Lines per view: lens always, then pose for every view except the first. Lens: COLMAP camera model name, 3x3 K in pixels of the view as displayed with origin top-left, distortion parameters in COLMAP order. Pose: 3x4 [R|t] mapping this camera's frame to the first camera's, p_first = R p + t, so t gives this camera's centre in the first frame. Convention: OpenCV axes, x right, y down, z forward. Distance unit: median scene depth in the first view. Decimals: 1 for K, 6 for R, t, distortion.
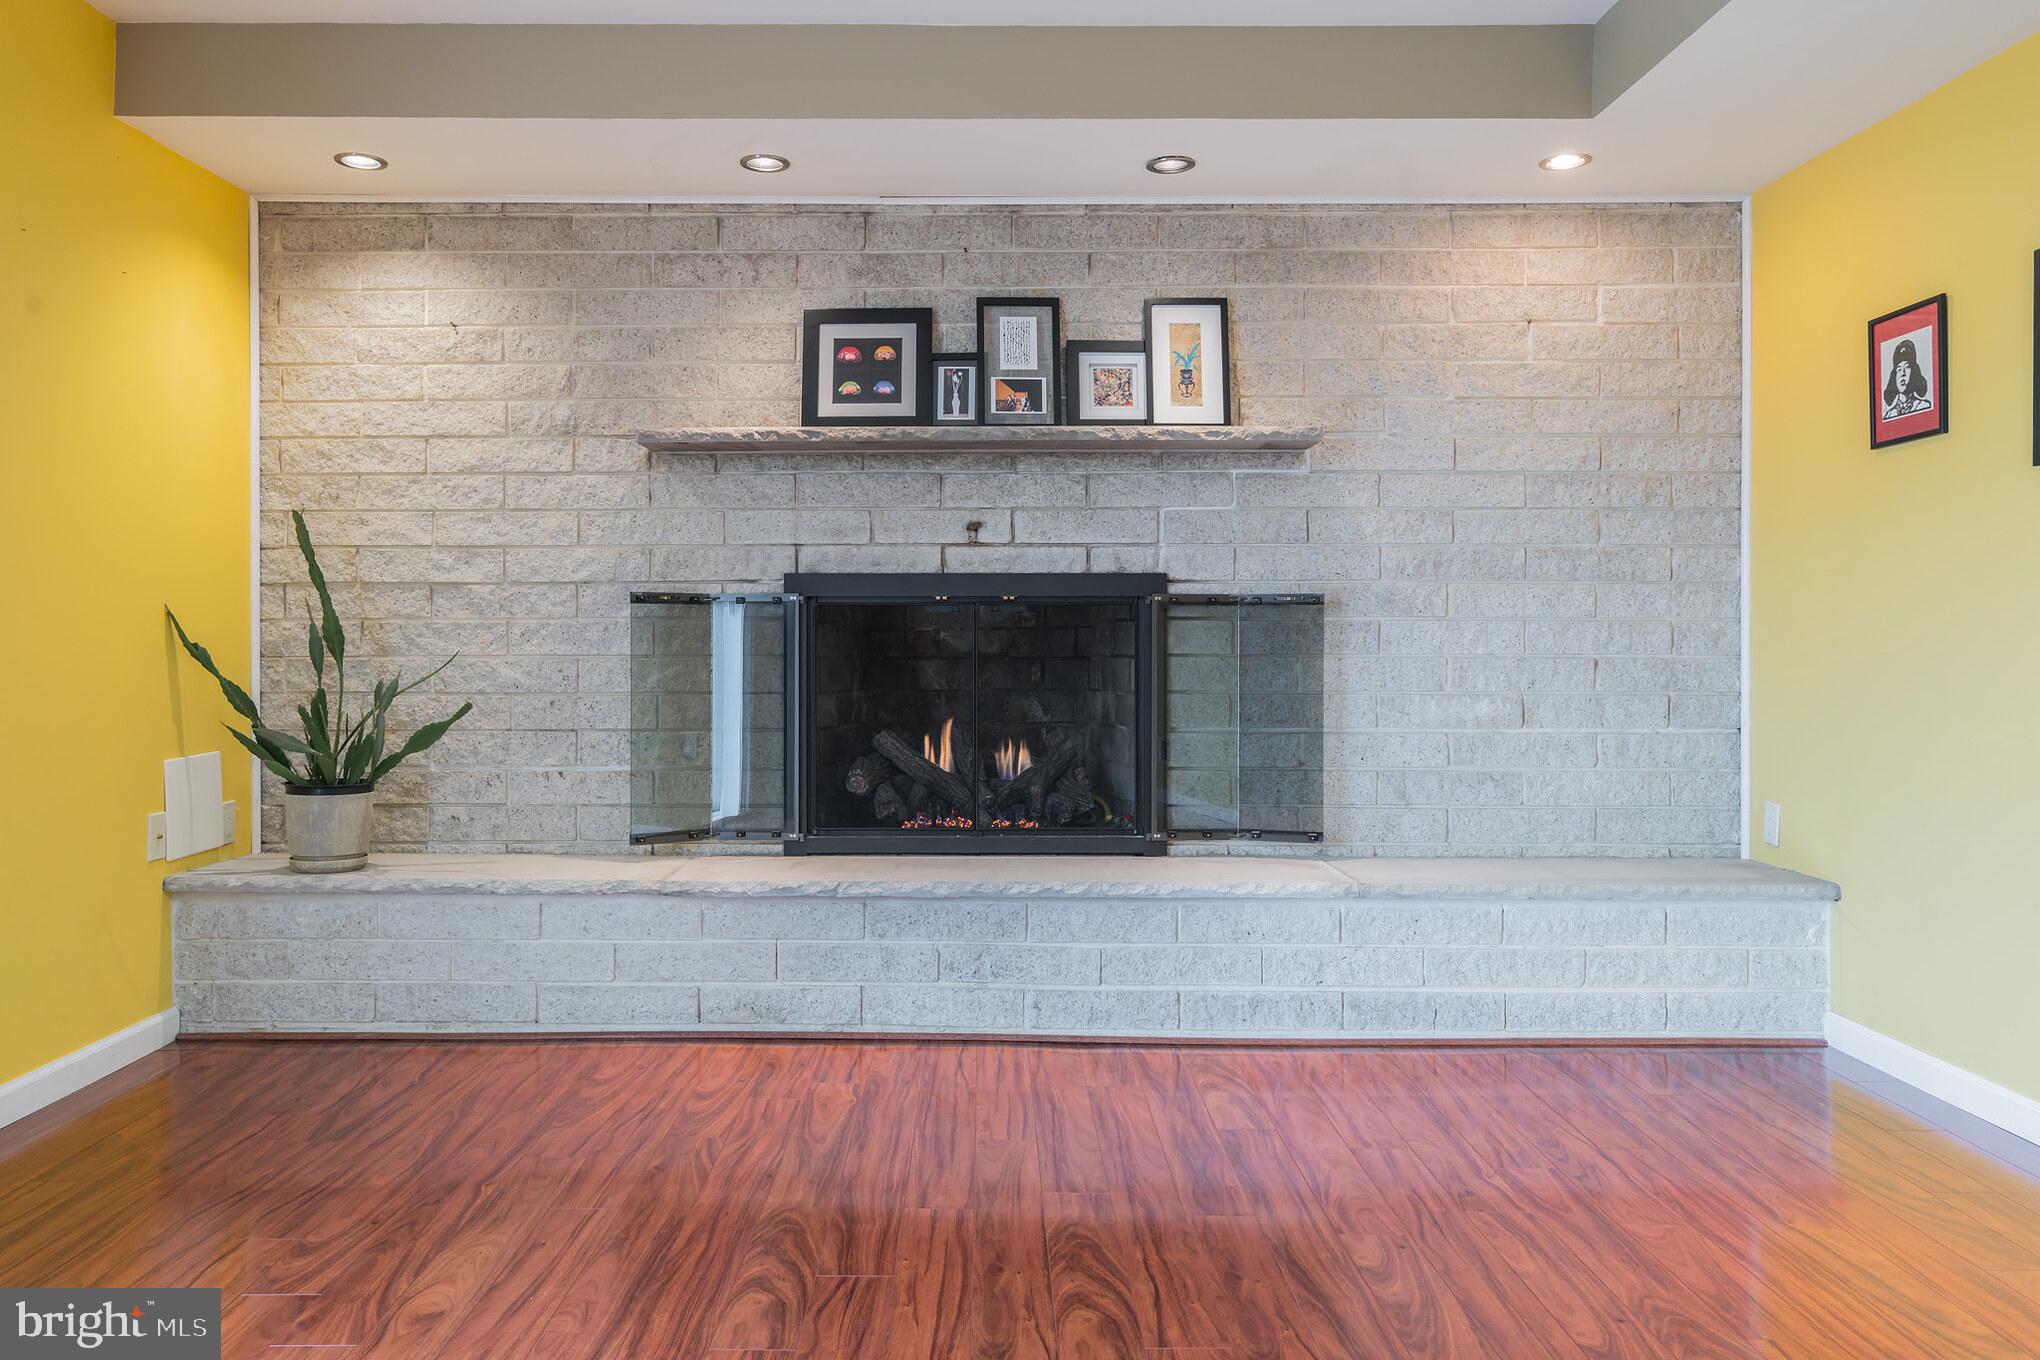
lens RADIAL K [[1444.9, 0, 995.0], [0, 1444.9, 641.2], [0, 0, 1]] dist [0.019303, -0.000249]
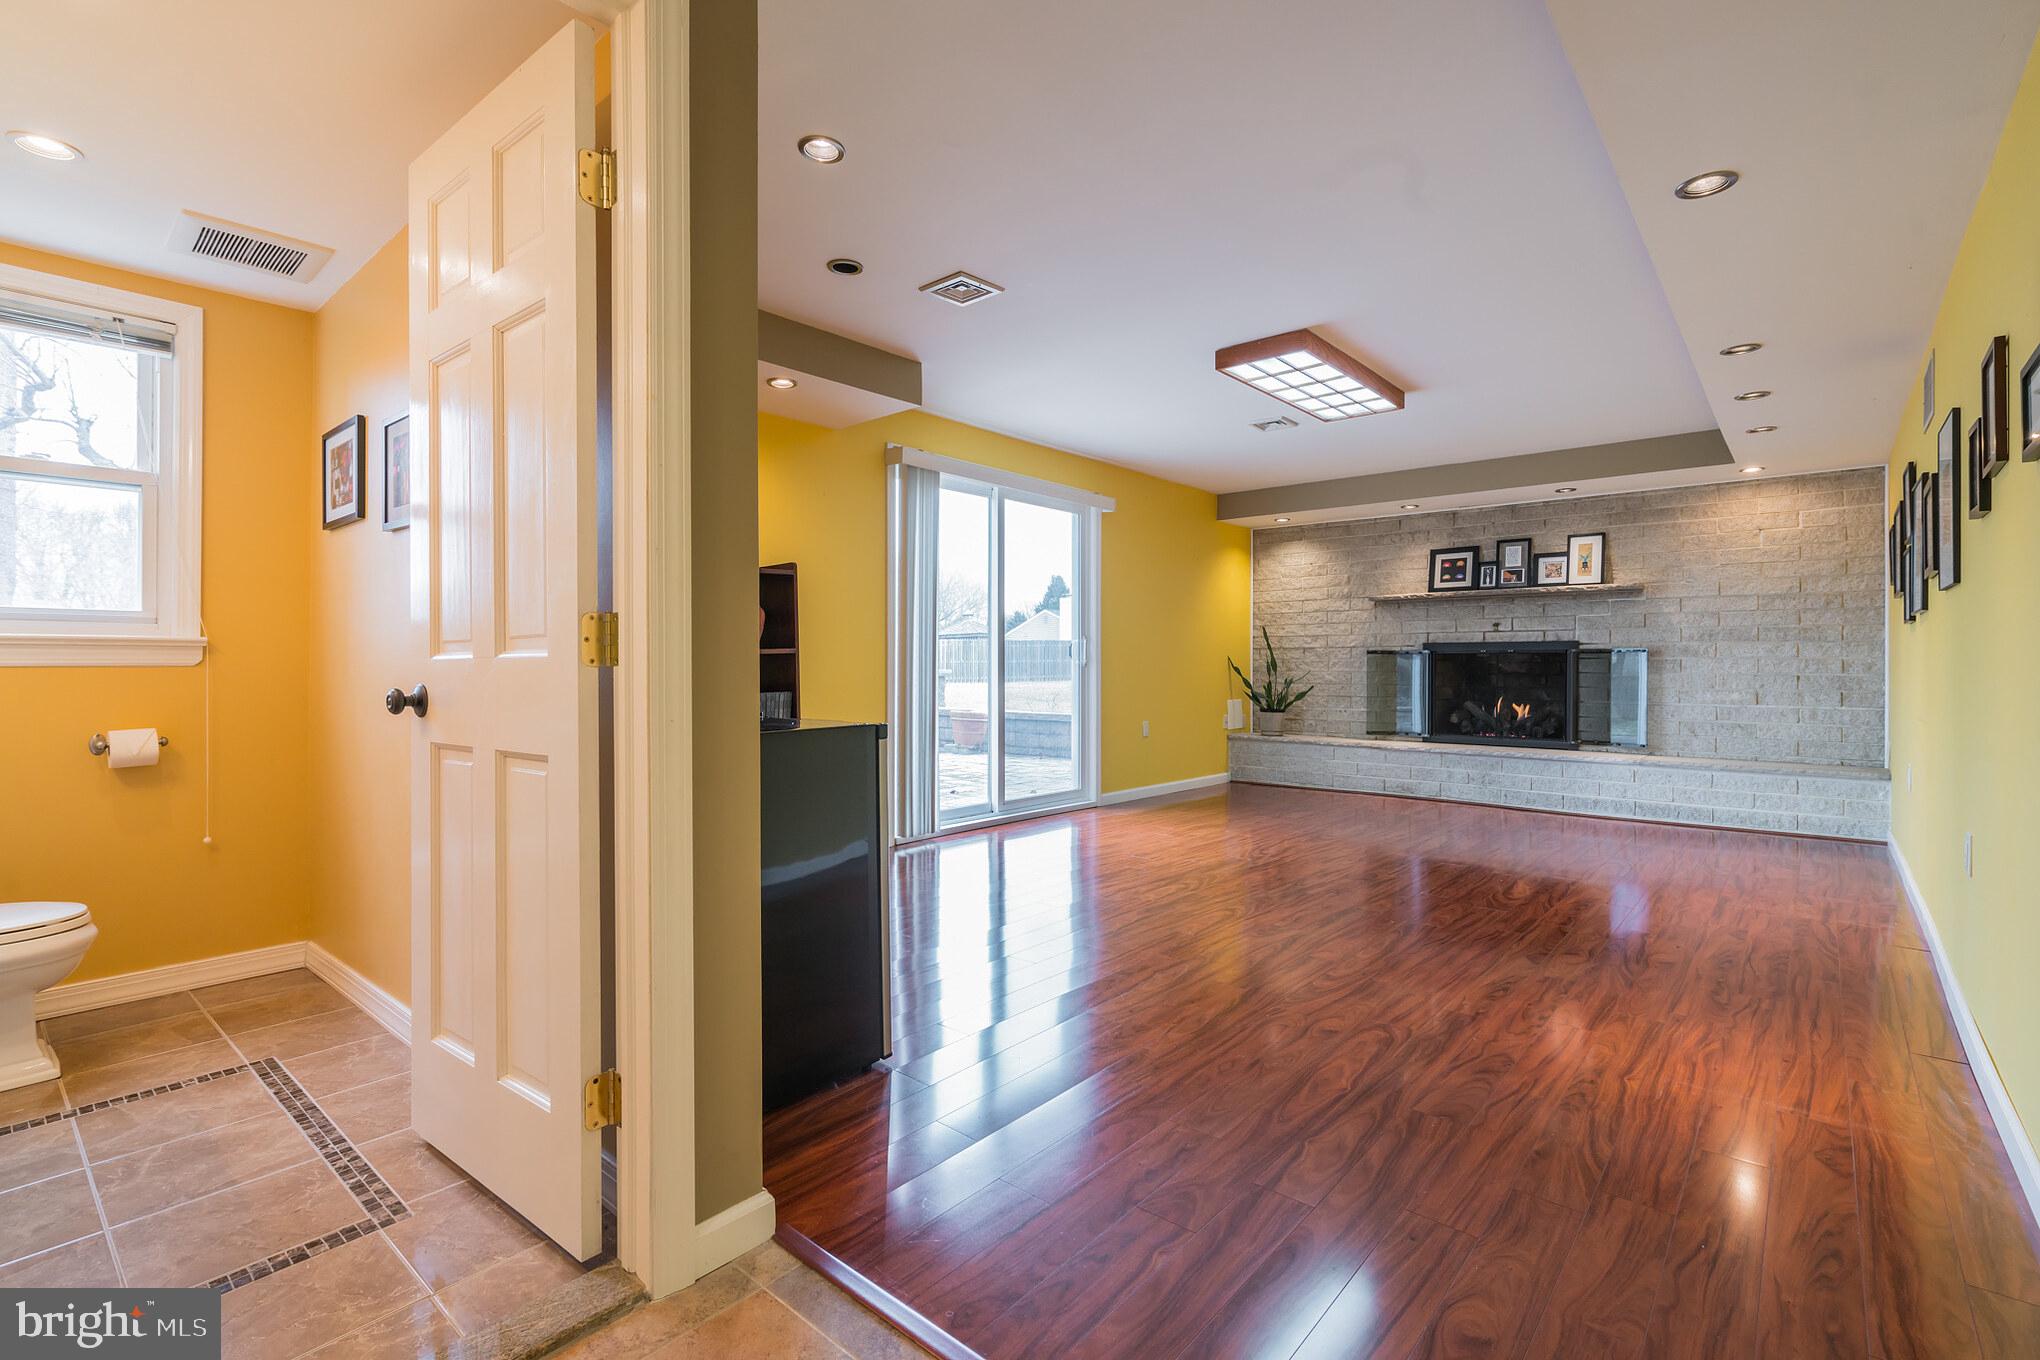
lens RADIAL K [[924.4, 0, 1006.9], [0, 924.4, 668.7], [0, 0, 1]] dist [-0.001046, 0.000641]
pose [[0.751098, 0.003753, -0.660180, 0.441300], [-0.005740, 0.999983, -0.000846, 0.009685], [0.660166, 0.004425, 0.751107, -0.907179]]
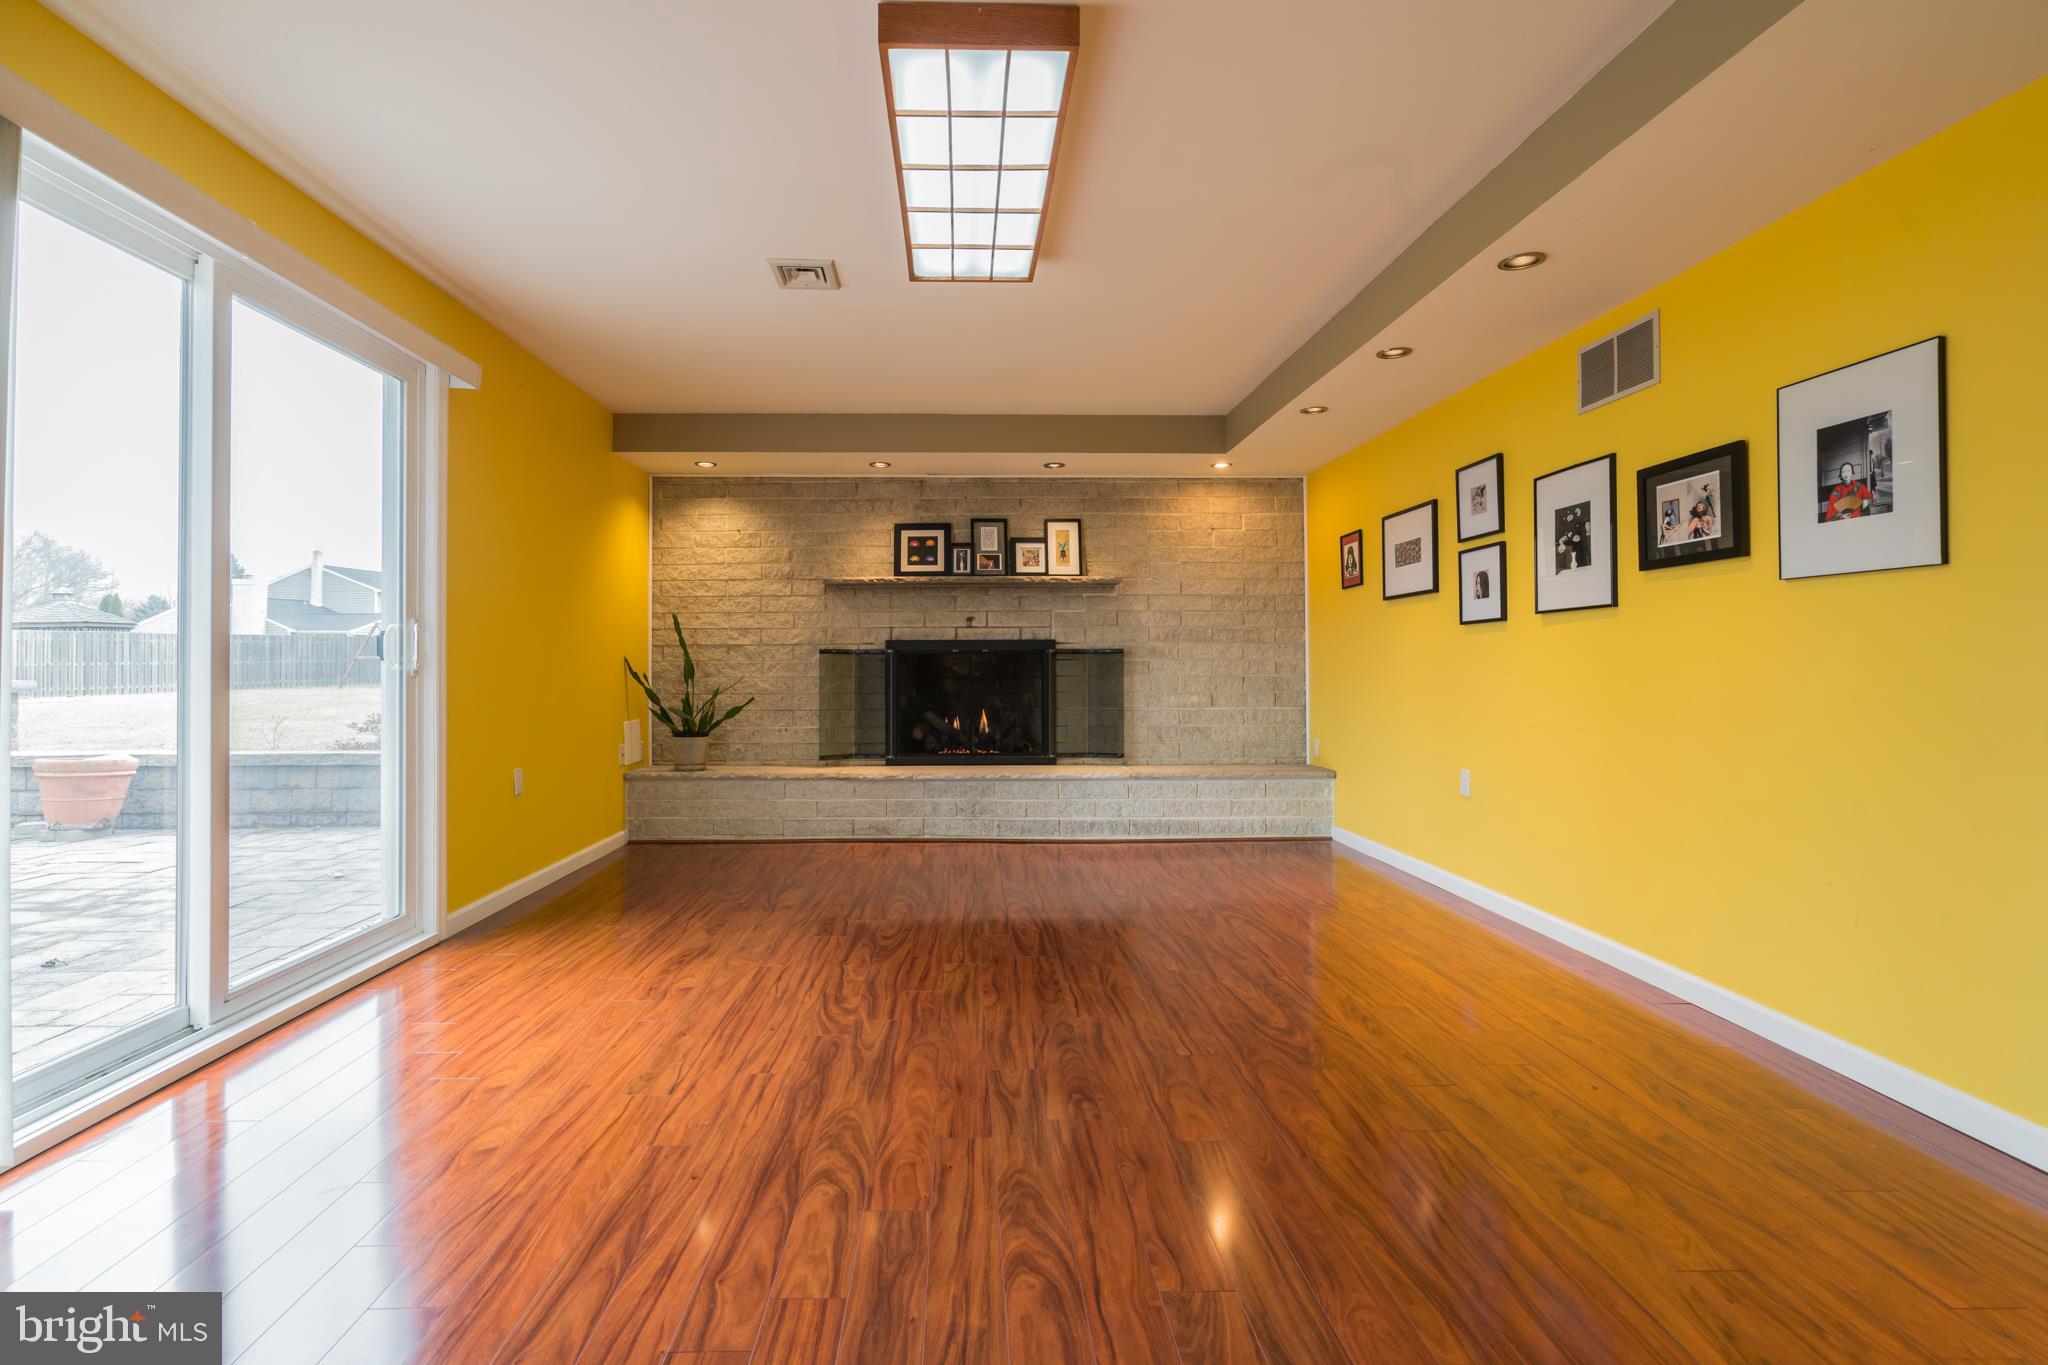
lens RADIAL K [[934.8, 0, 983.5], [0, 934.8, 650.8], [0, 0, 1]] dist [-0.008353, 0.004540]
pose [[0.999821, -0.003188, 0.018648, -0.020564], [0.003576, 0.999777, -0.020815, 0.000328], [-0.018578, 0.020878, 0.999609, -0.461113]]
